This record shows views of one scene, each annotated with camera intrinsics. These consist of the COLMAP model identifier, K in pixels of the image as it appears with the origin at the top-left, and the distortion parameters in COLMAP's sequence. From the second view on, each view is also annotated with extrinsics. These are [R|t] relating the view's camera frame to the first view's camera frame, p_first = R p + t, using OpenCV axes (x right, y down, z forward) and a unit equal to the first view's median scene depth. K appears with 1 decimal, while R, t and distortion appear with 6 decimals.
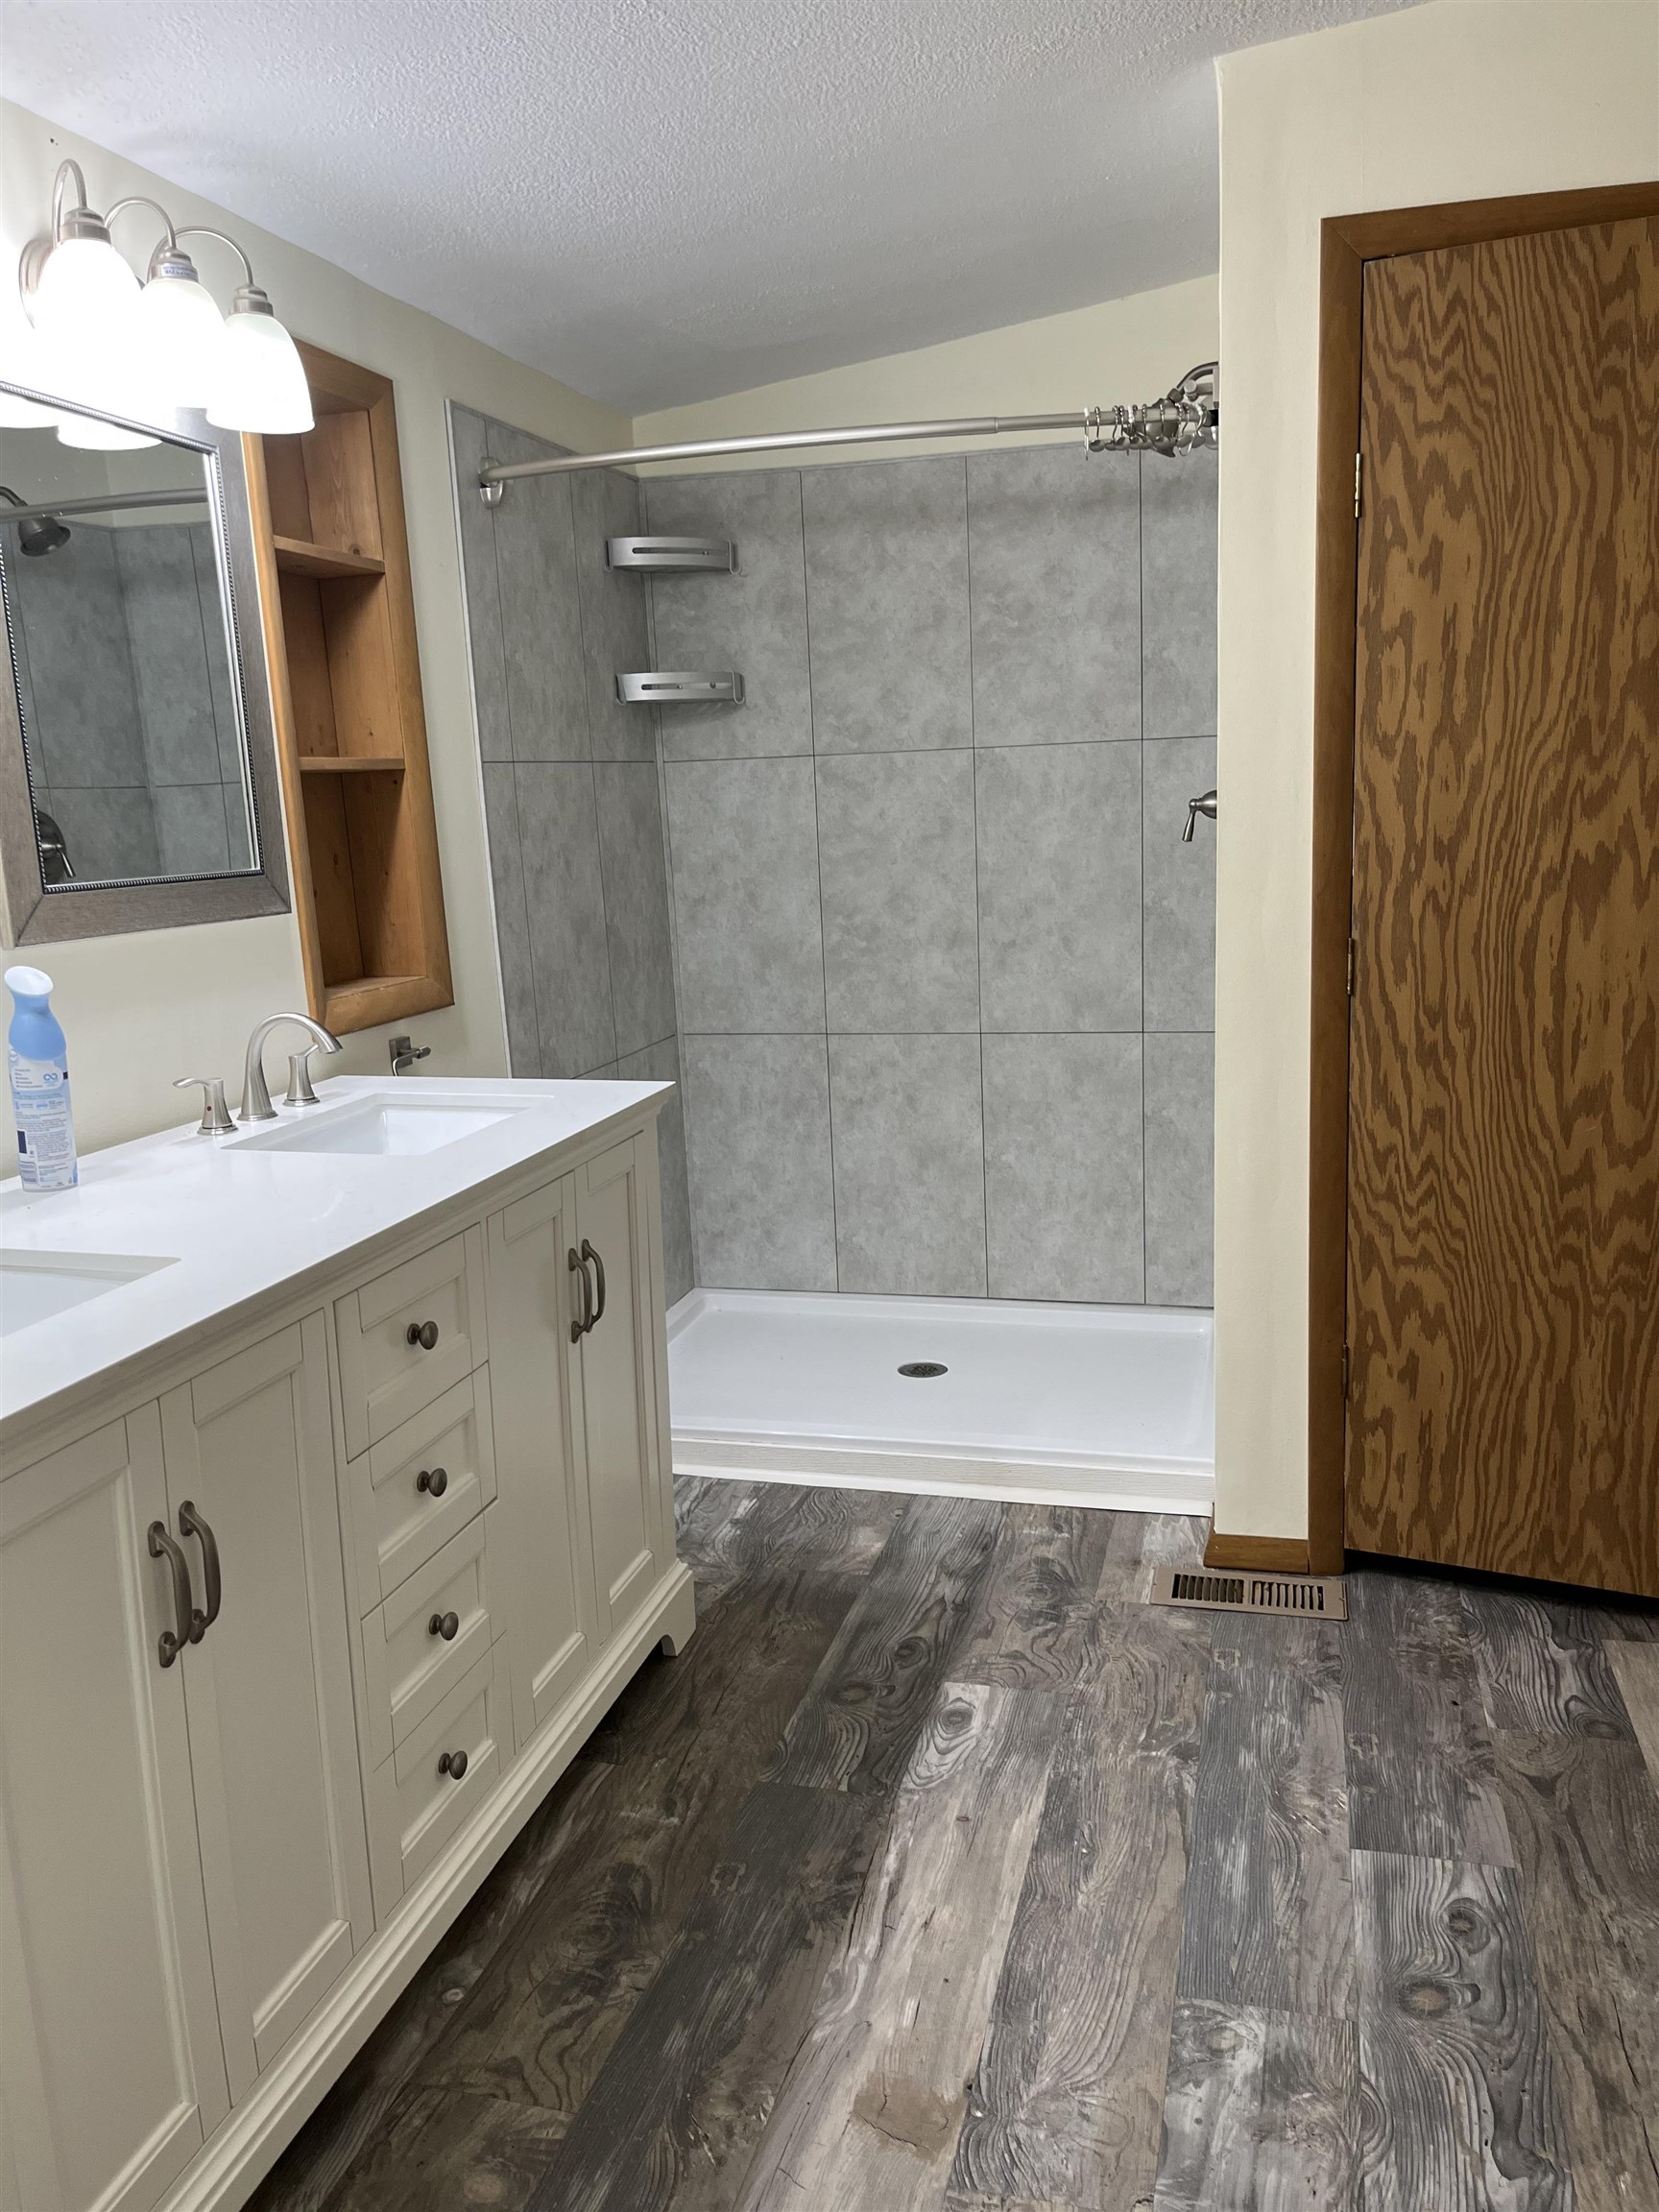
lens RADIAL K [[1677.3, 0, 841.7], [0, 1677.3, 1151.2], [0, 0, 1]] dist [0.055379, -0.092403]
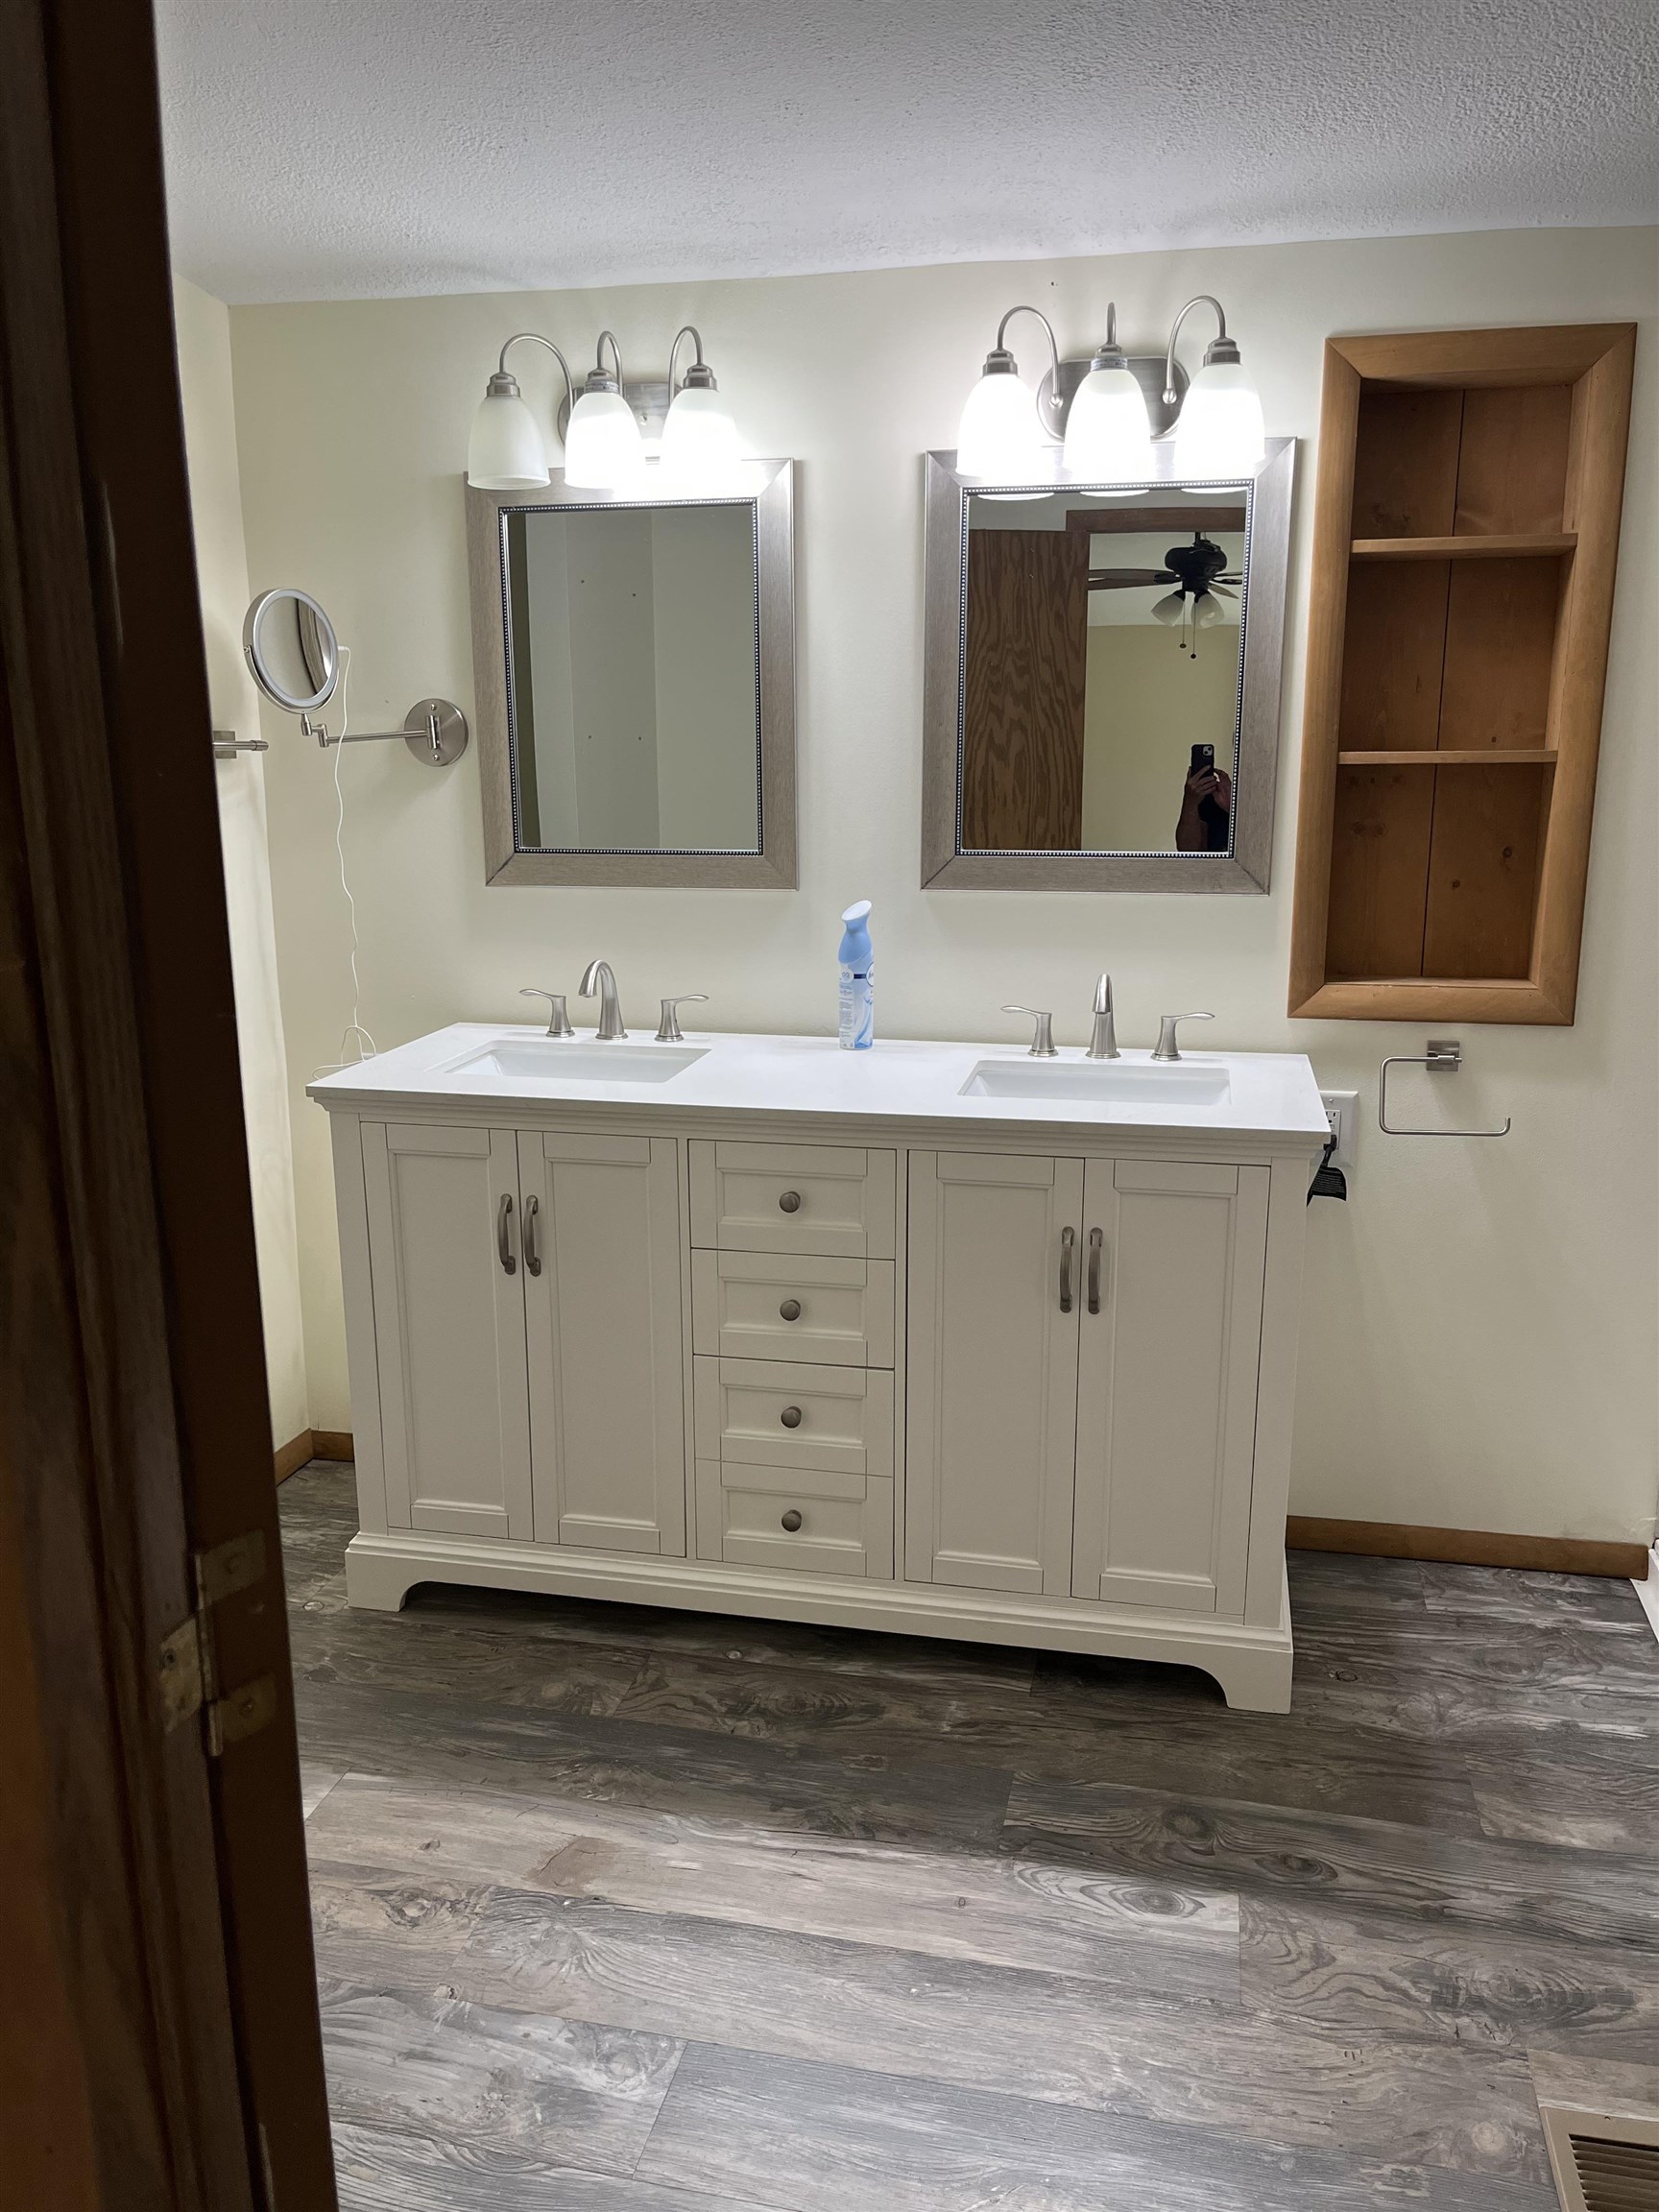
lens RADIAL K [[1677.3, 0, 841.7], [0, 1677.3, 1151.2], [0, 0, 1]] dist [0.055379, -0.092403]
pose [[0.032150, 0.265116, -0.963680, 0.948077], [-0.206704, 0.945098, 0.253108, -0.253585], [0.977875, 0.191059, 0.085186, 0.828612]]
